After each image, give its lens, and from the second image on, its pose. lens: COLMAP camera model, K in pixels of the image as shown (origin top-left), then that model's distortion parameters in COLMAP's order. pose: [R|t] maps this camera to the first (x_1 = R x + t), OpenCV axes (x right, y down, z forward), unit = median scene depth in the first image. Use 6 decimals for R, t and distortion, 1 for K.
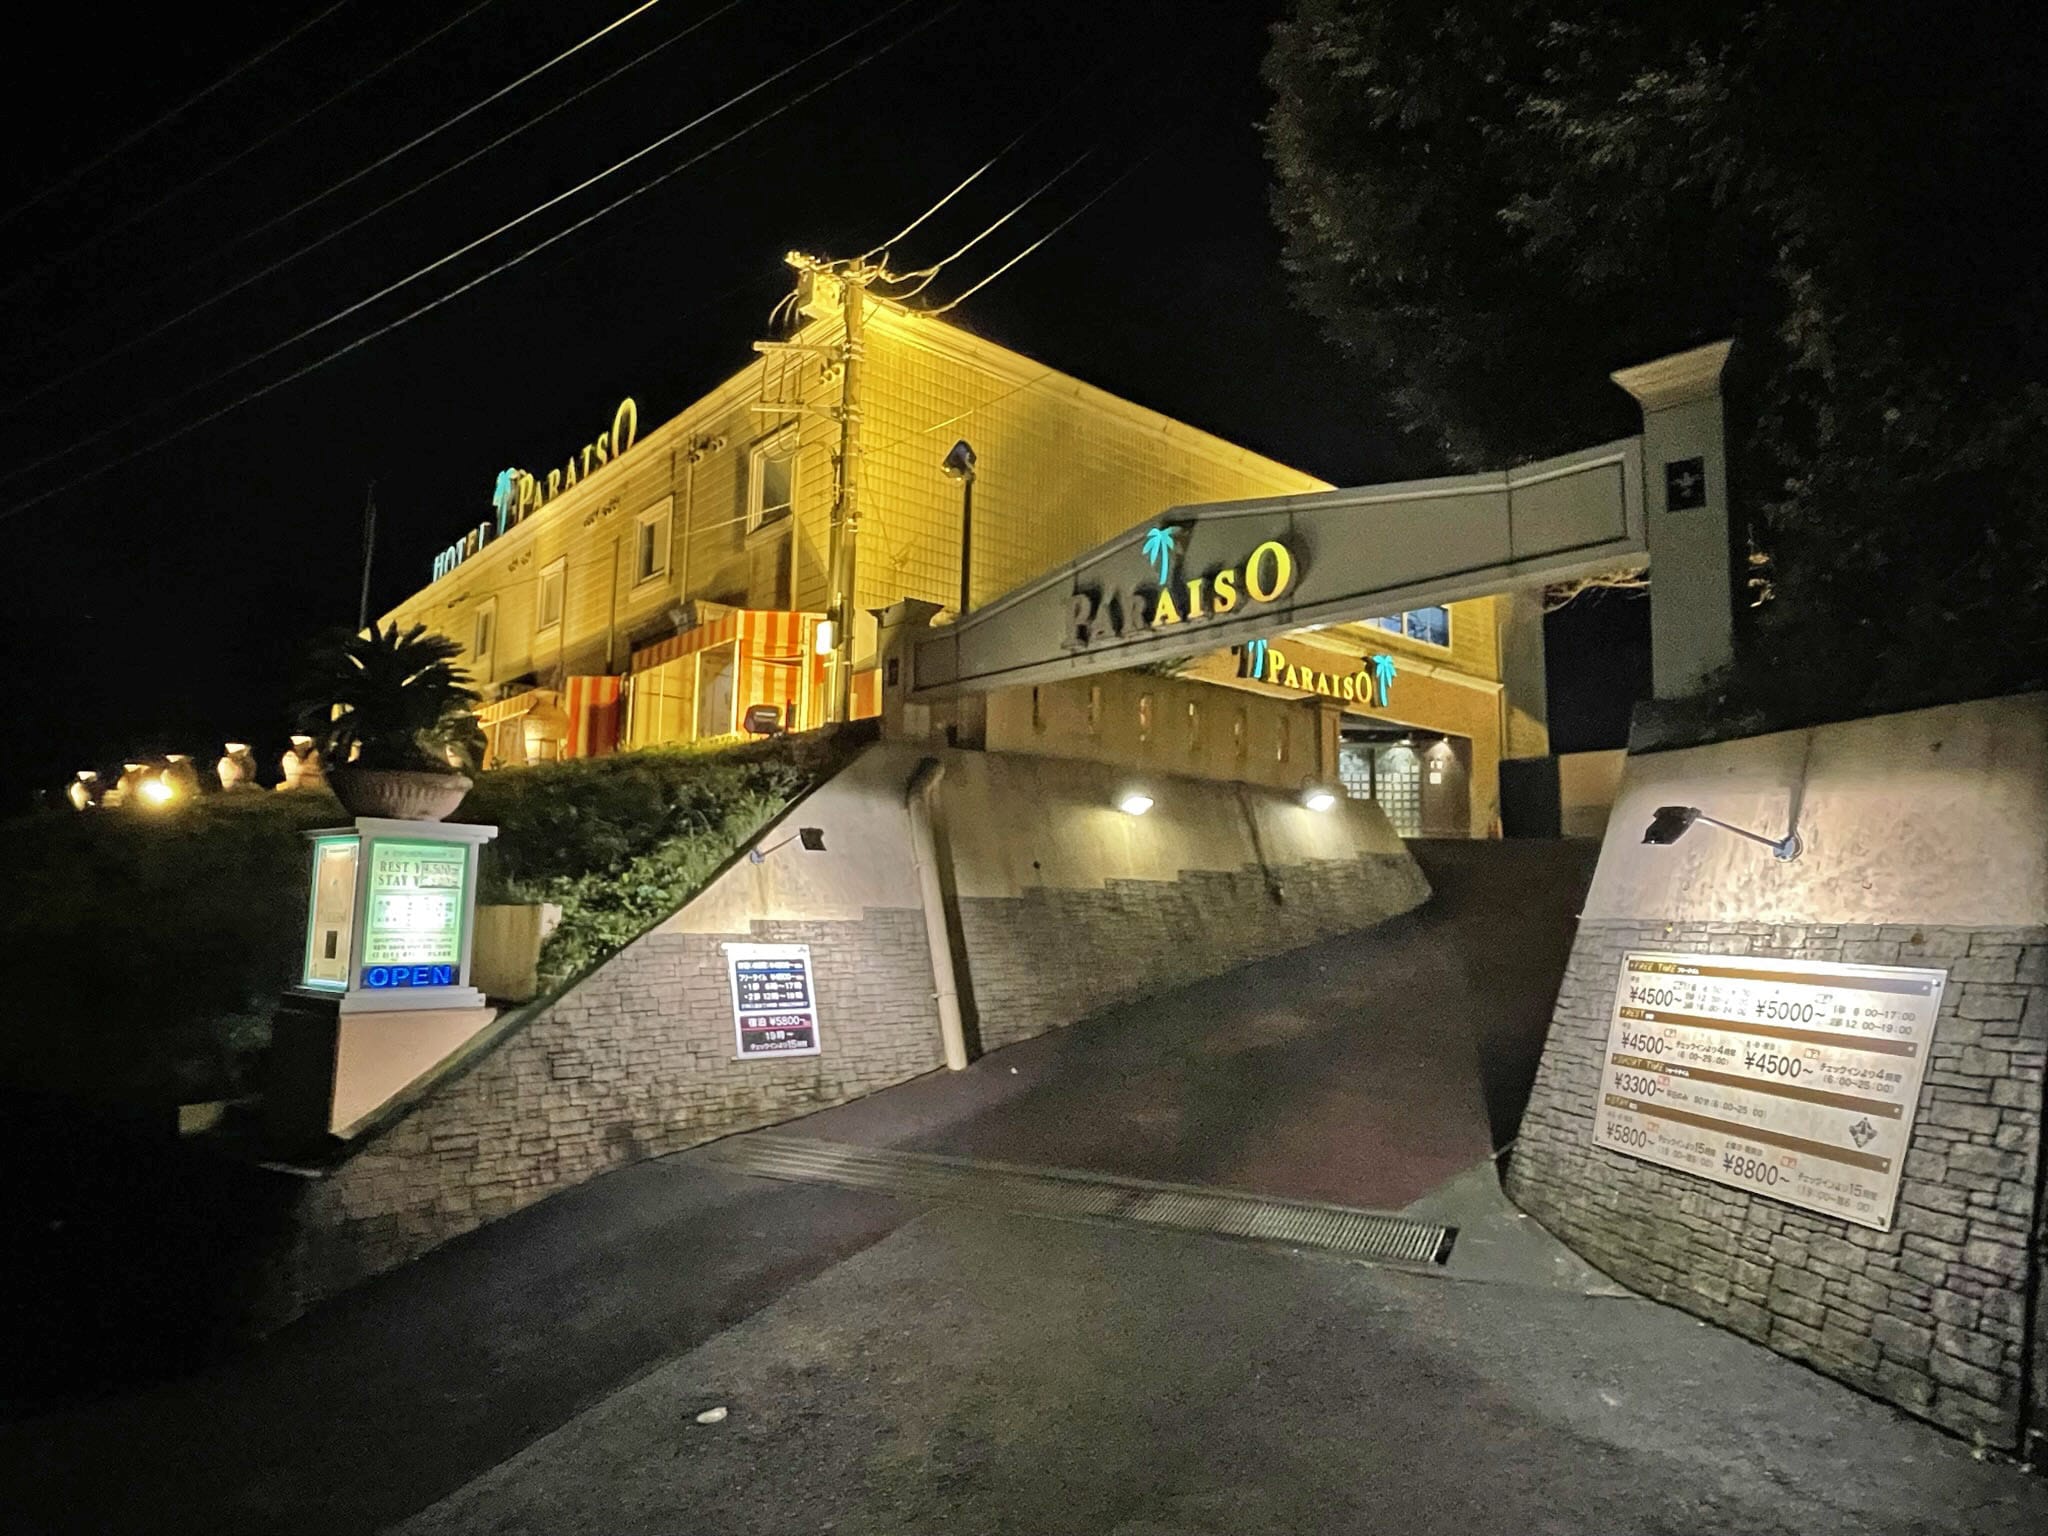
lens RADIAL K [[1221.2, 0, 1024.0], [0, 1221.2, 768.0], [0, 0, 1]] dist [-0.001306, -0.002060]
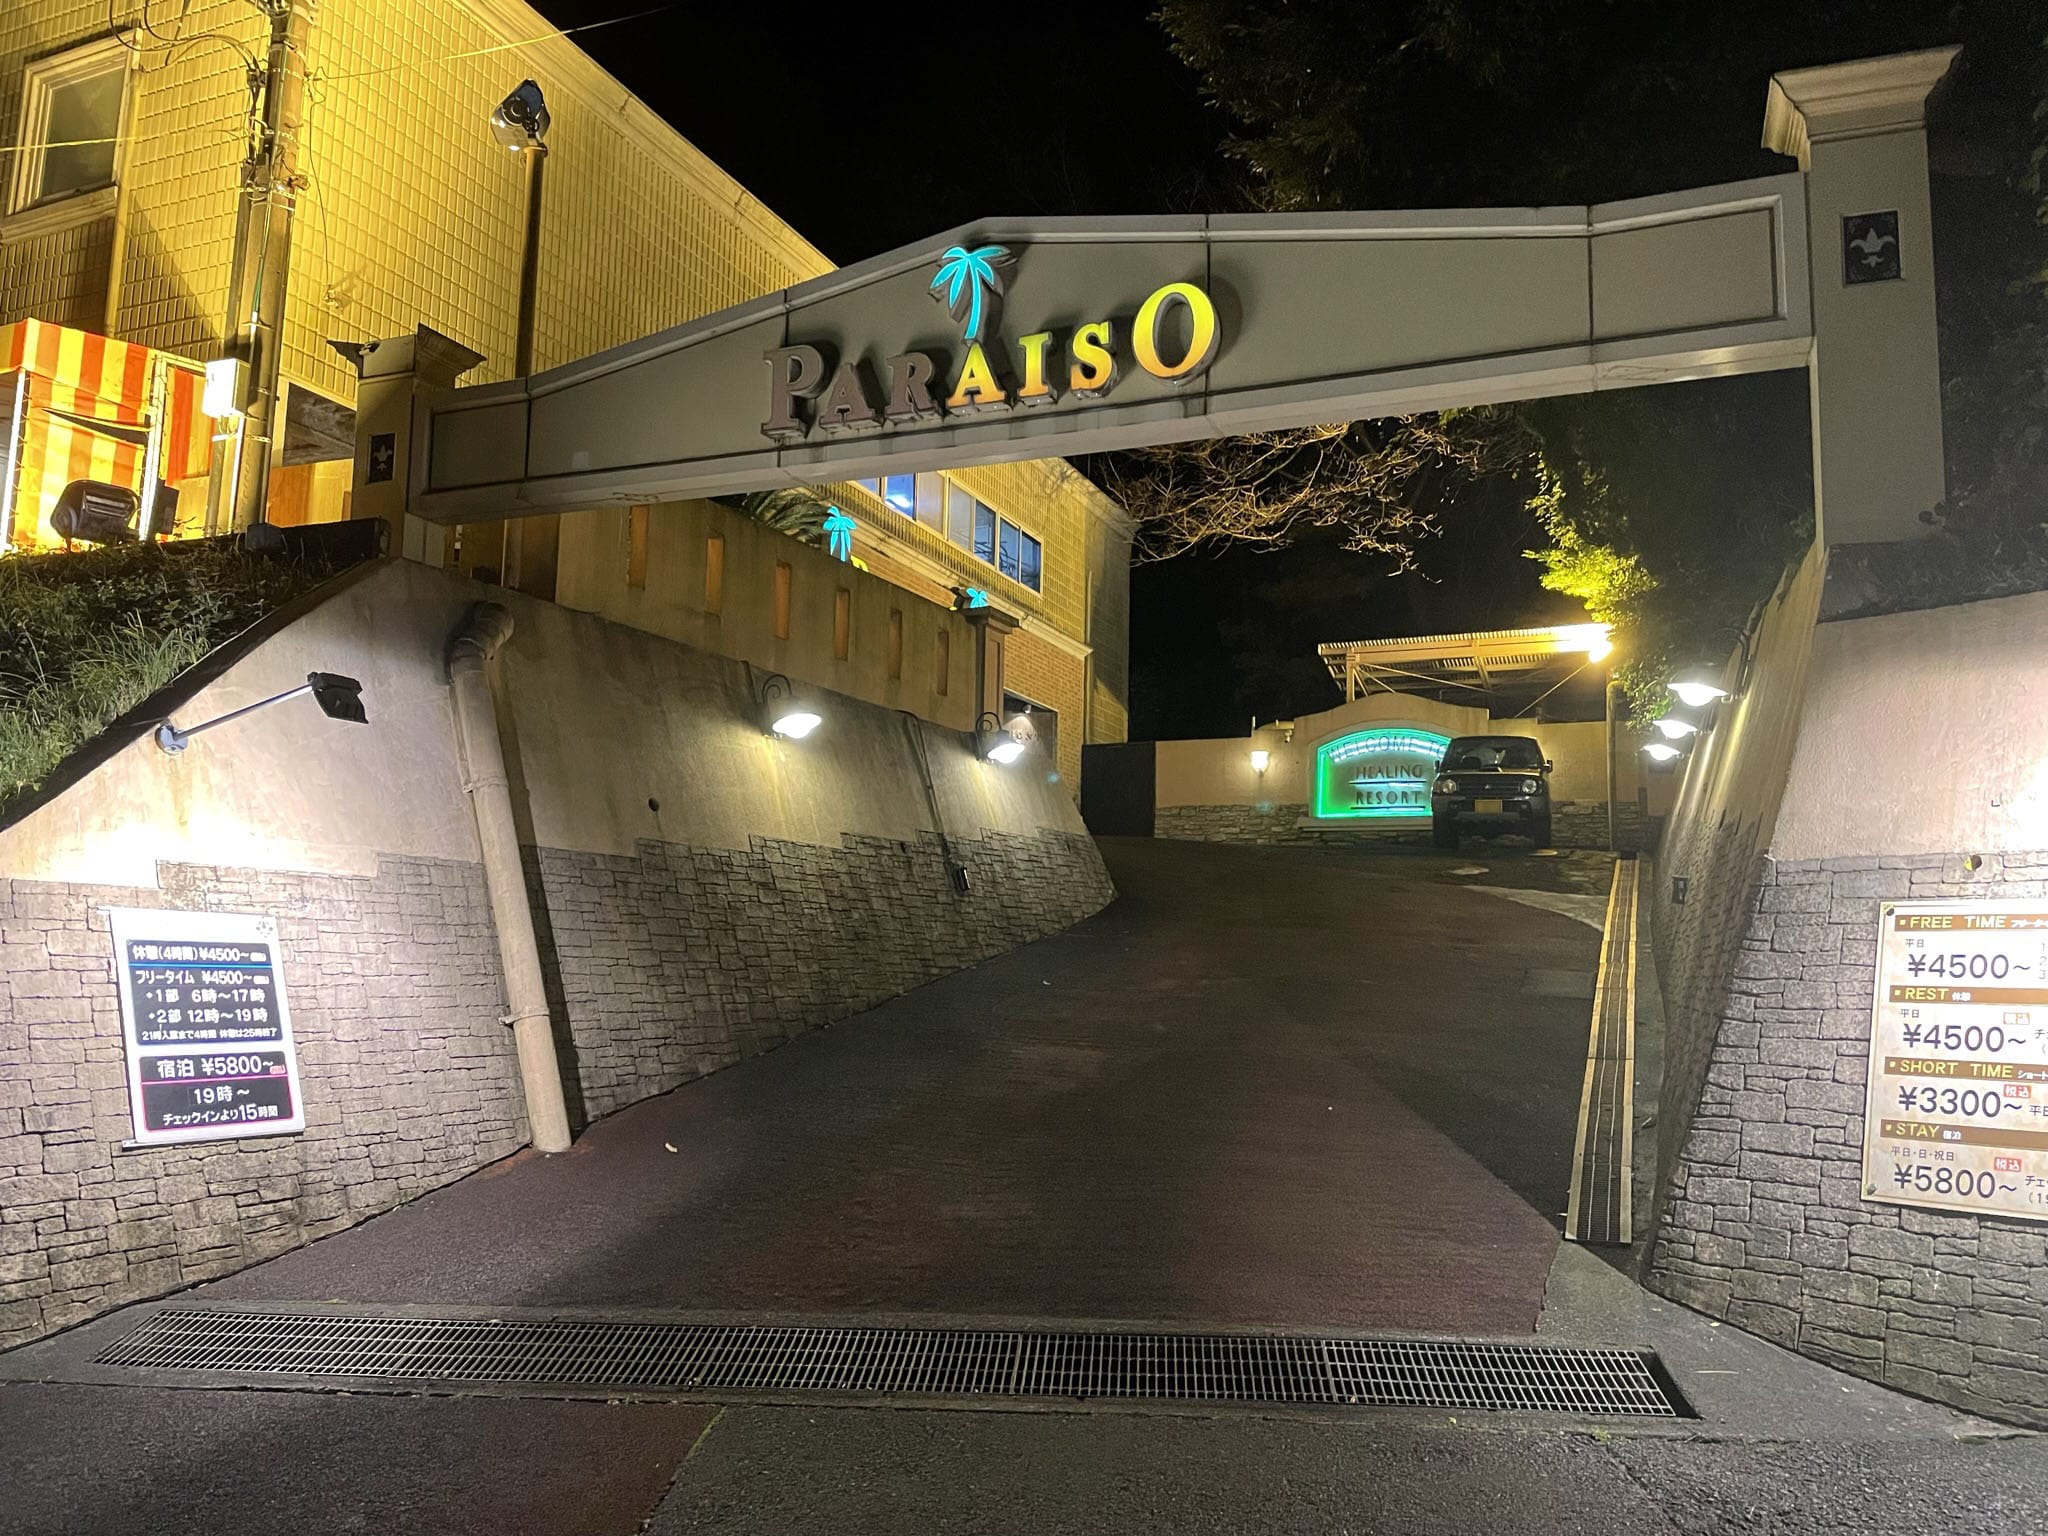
lens RADIAL K [[1554.5, 0, 1024.0], [0, 1554.5, 768.0], [0, 0, 1]] dist [0.093884, -0.129392]
pose [[0.898867, 0.063836, 0.433548, -0.195182], [-0.060514, 0.997936, -0.021474, 0.082534], [-0.434024, -0.006933, 0.900875, 0.290727]]
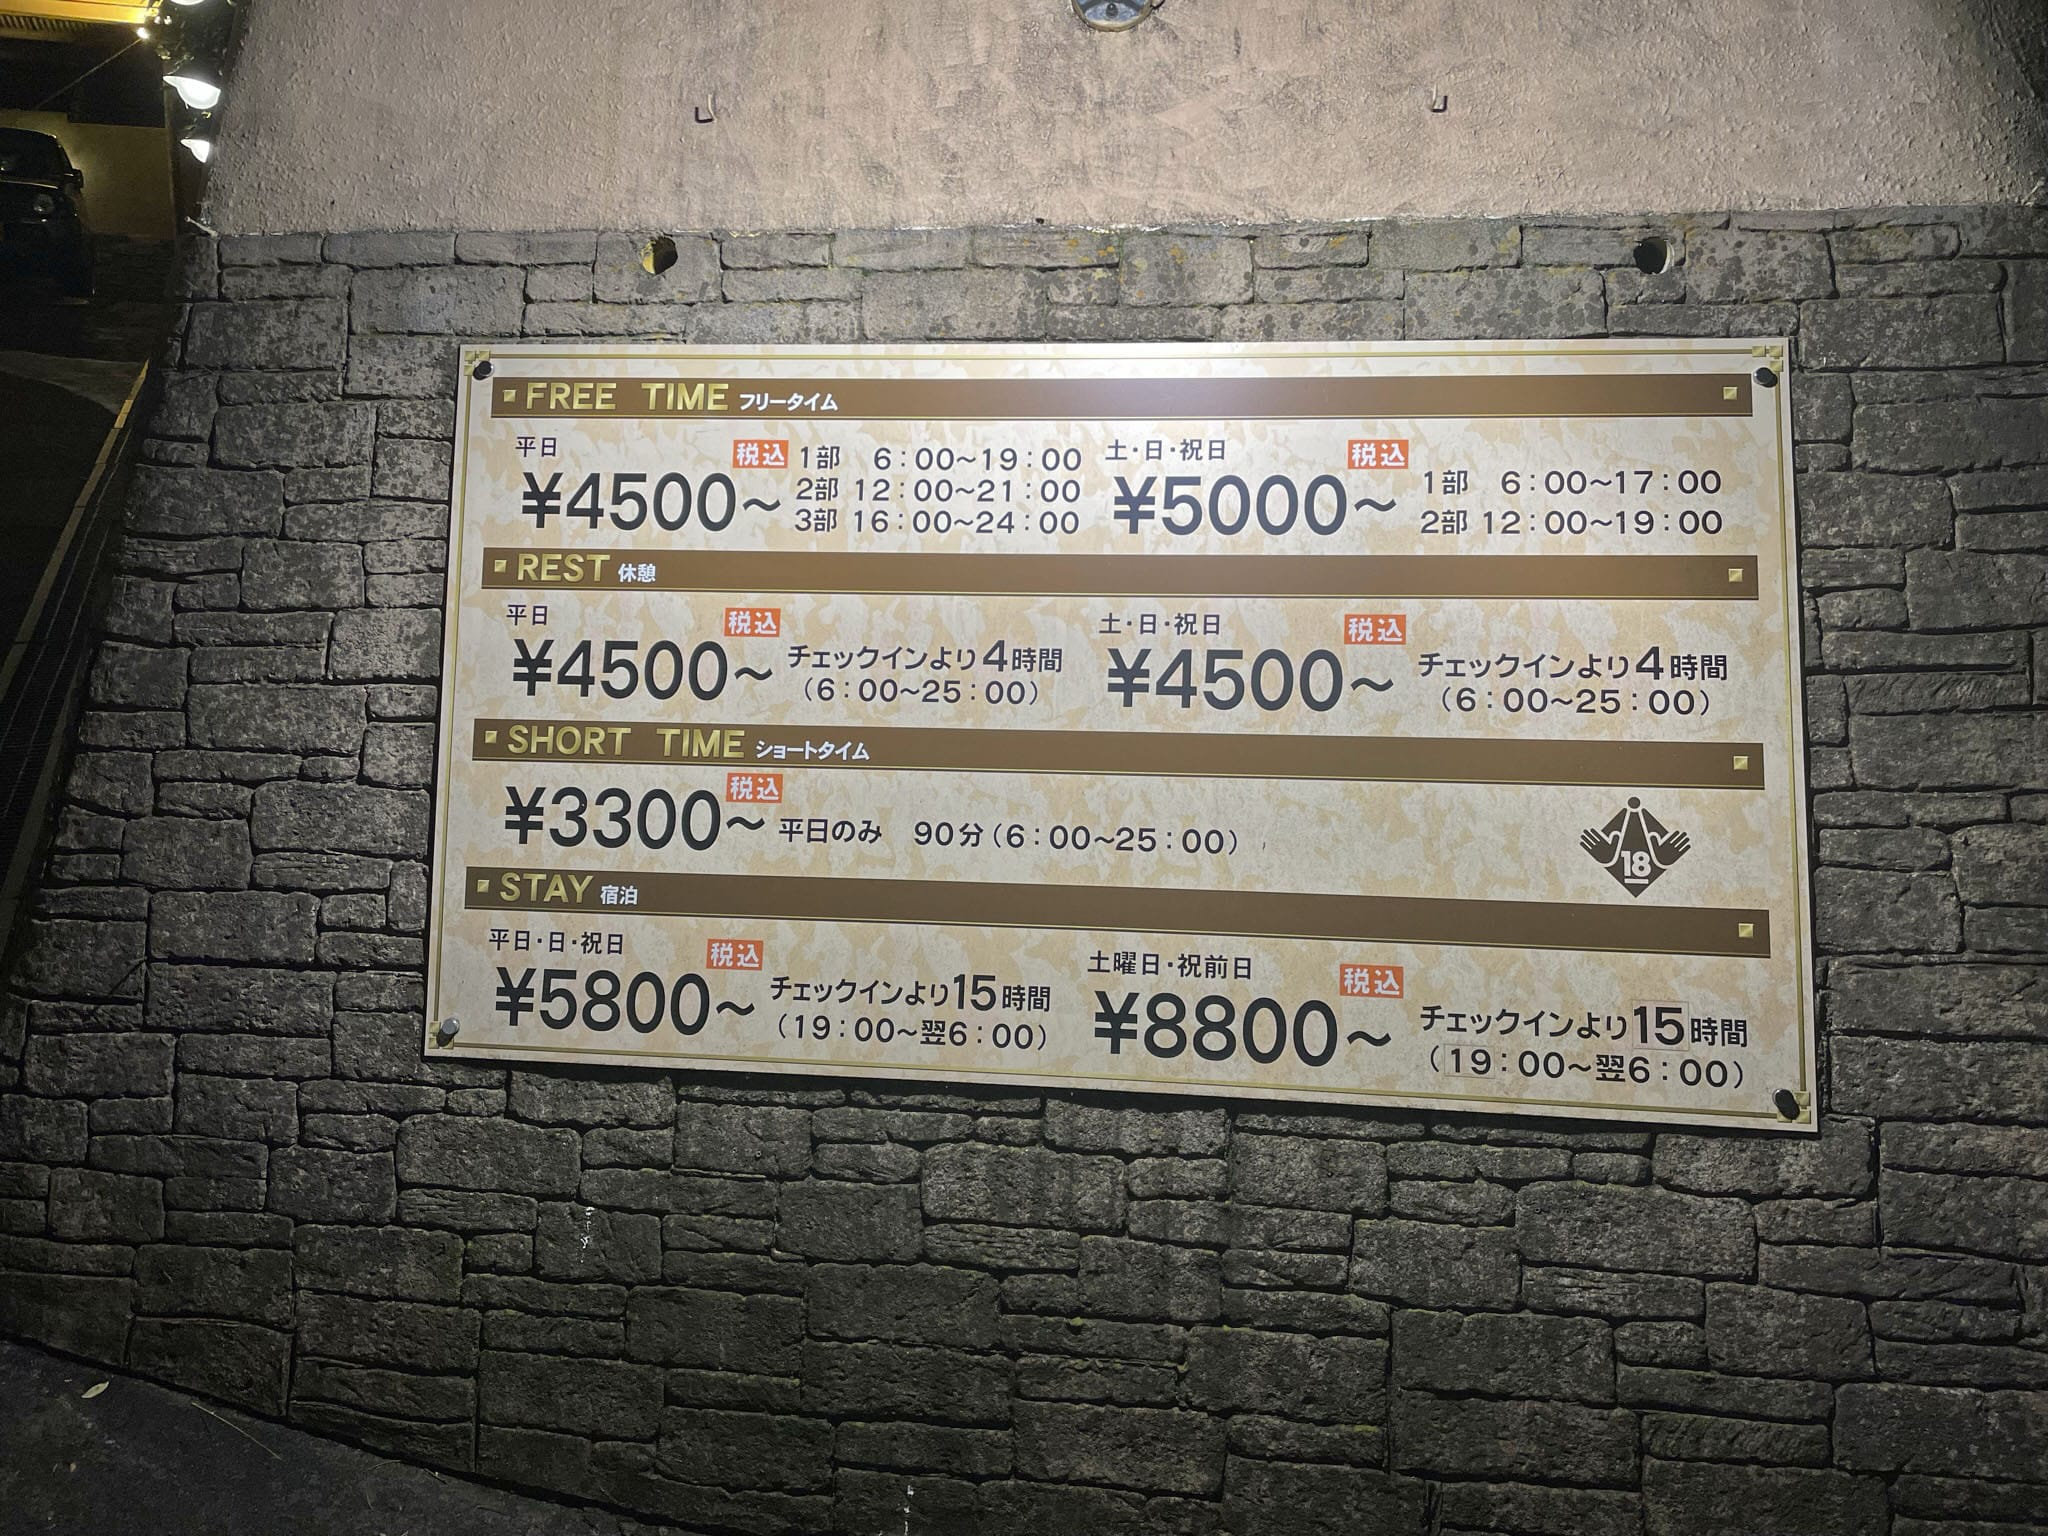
lens RADIAL K [[1554.5, 0, 1024.0], [0, 1554.5, 768.0], [0, 0, 1]] dist [0.093884, -0.129392]
pose [[0.308574, -0.176722, 0.934640, 0.124076], [-0.104650, 0.970318, 0.218018, 0.100857], [-0.945426, -0.165085, 0.280921, 0.511062]]
